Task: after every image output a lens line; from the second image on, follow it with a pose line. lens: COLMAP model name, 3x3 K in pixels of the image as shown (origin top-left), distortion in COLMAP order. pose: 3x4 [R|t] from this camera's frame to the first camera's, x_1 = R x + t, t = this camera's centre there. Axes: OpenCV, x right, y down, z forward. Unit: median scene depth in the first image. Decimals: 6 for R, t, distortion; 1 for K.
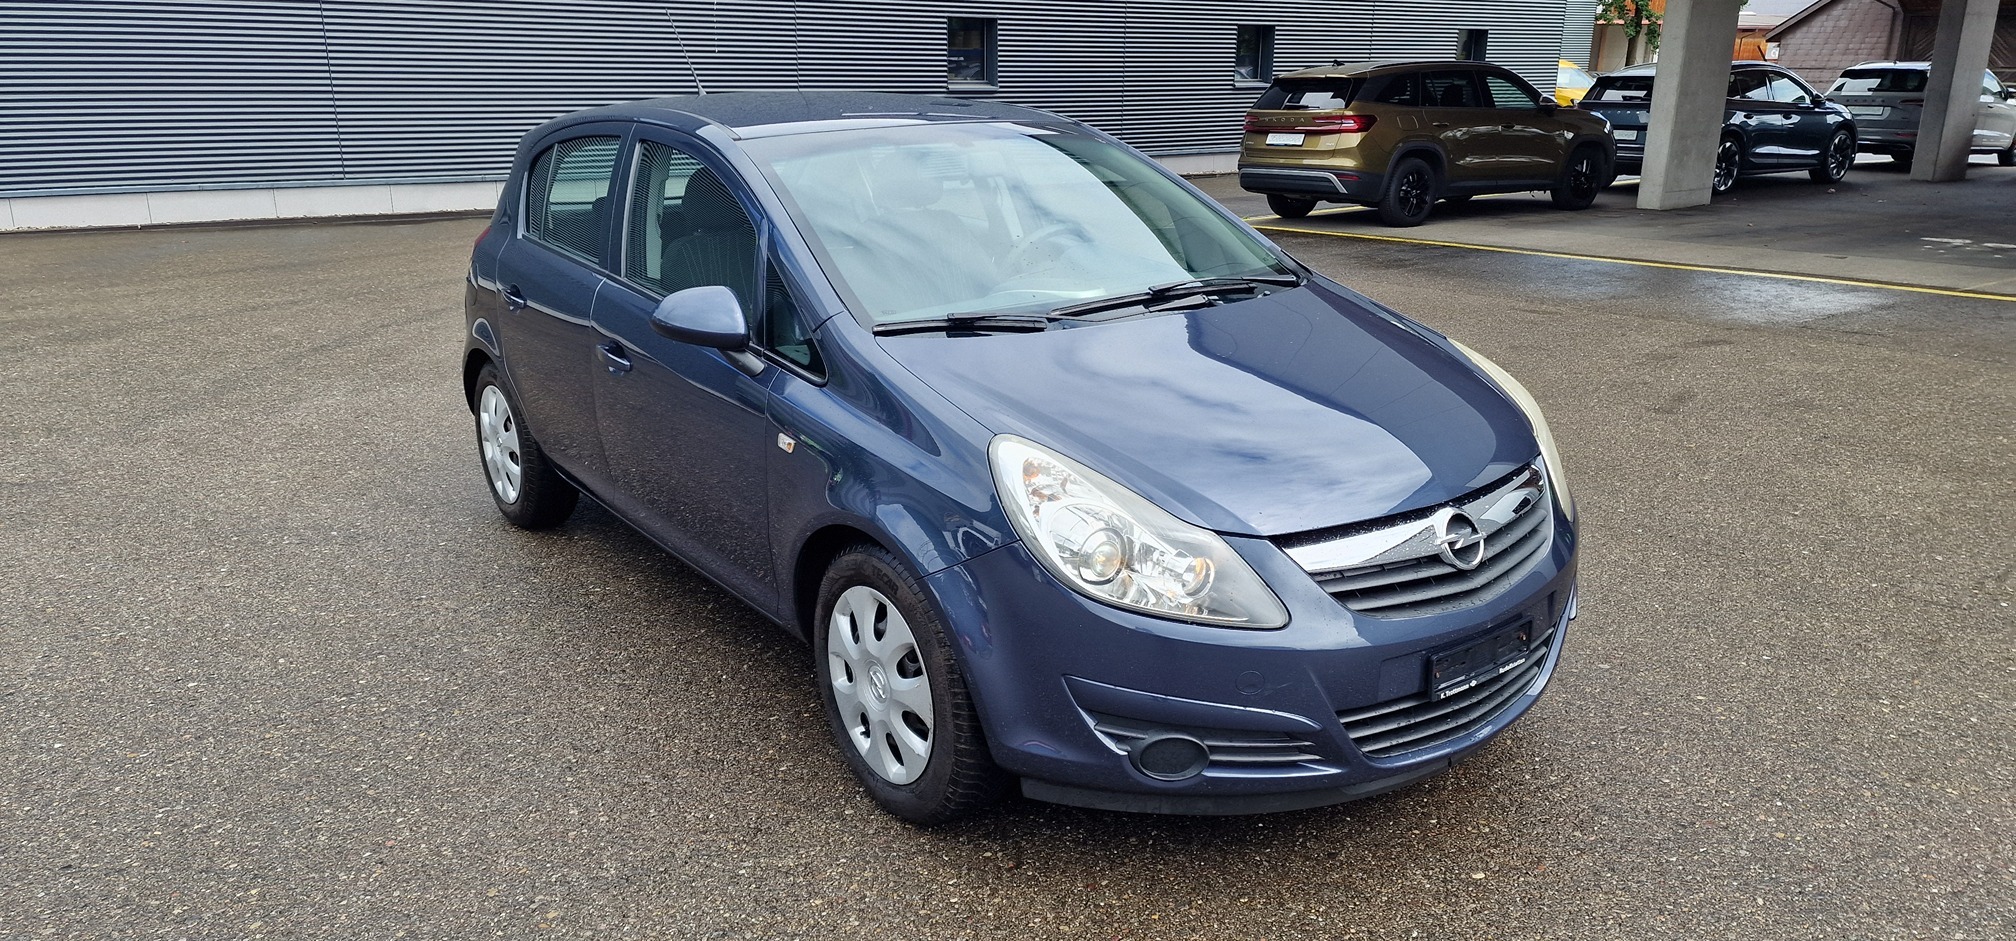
lens RADIAL K [[1351.8, 0, 1018.3], [0, 1351.8, 457.1], [0, 0, 1]] dist [0.080481, -0.067668]
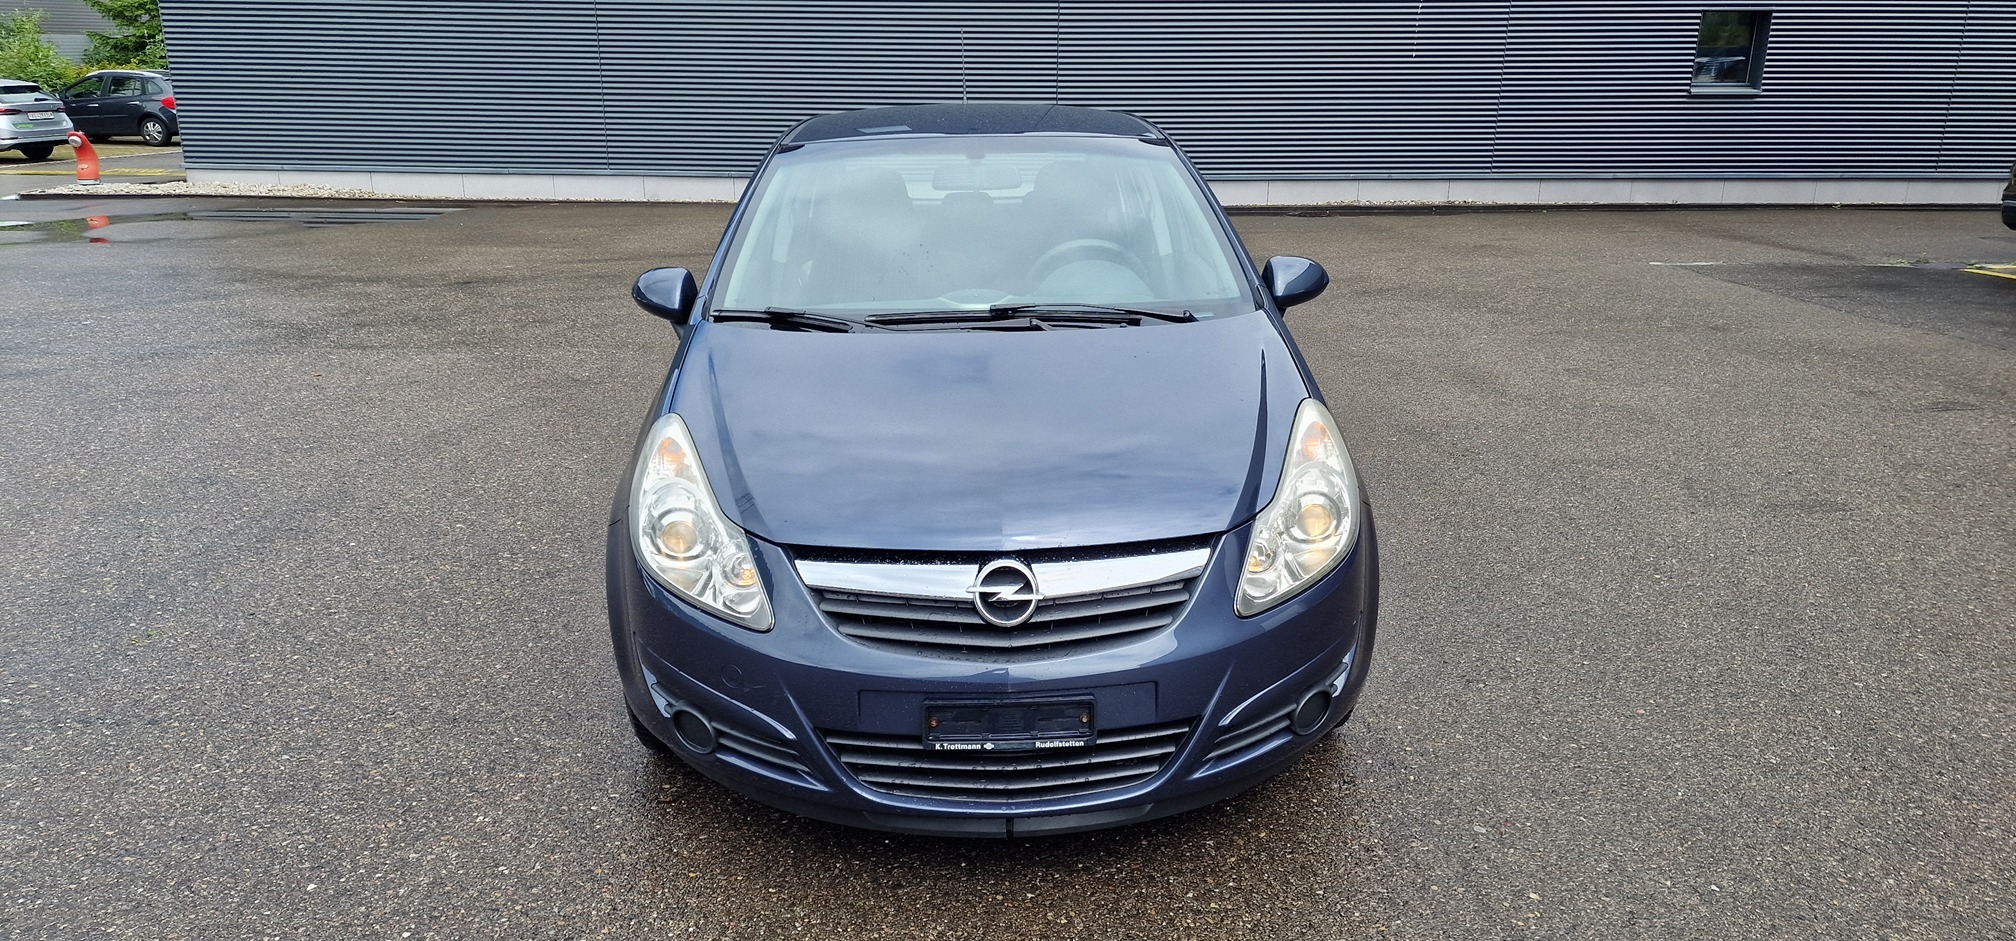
lens RADIAL K [[1351.8, 0, 998.4], [0, 1351.8, 466.7], [0, 0, 1]] dist [0.080481, -0.067668]
pose [[0.818731, 0.161942, -0.550867, 0.760458], [-0.159597, 0.985780, 0.052595, -0.069125], [0.551552, 0.044855, 0.832934, 0.200150]]
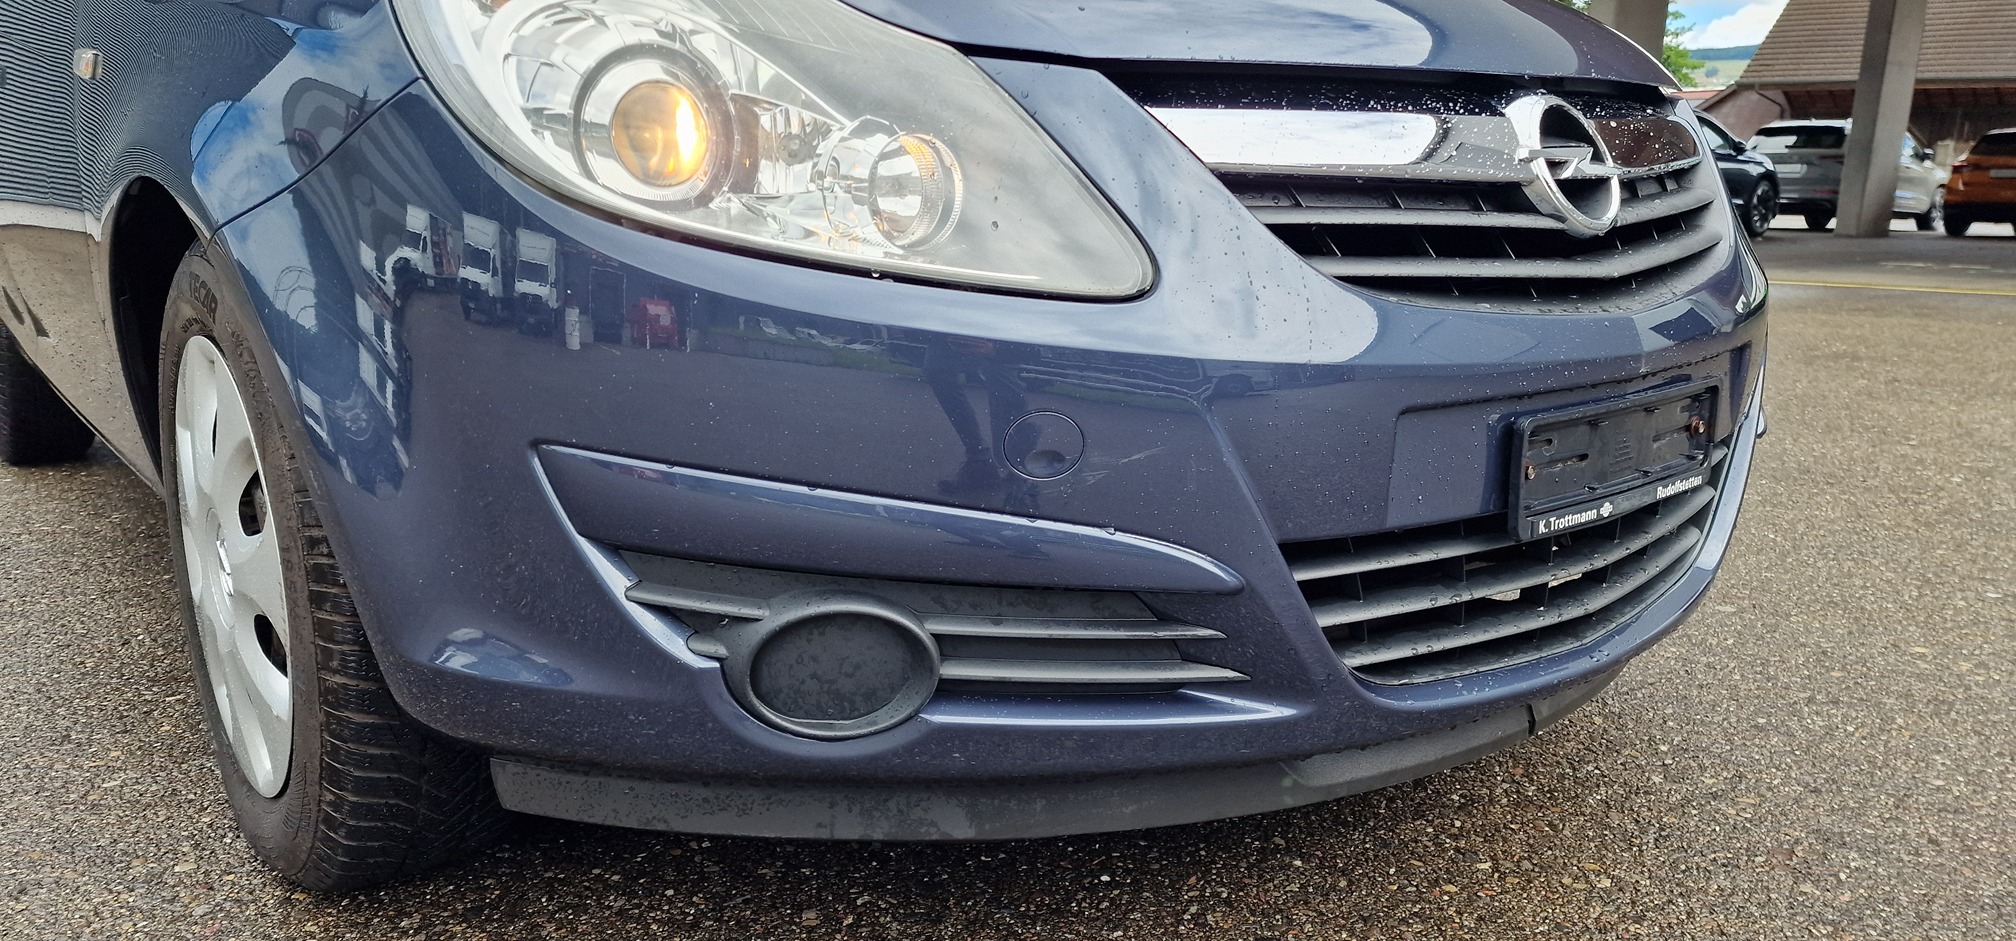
lens RADIAL K [[1351.8, 0, 992.9], [0, 1351.8, 482.4], [0, 0, 1]] dist [0.080481, -0.067668]
pose [[0.998805, 0.004542, 0.048668, 0.119854], [-0.001710, 0.998310, -0.058083, 0.167707], [-0.048850, 0.057931, 0.997125, 0.553370]]
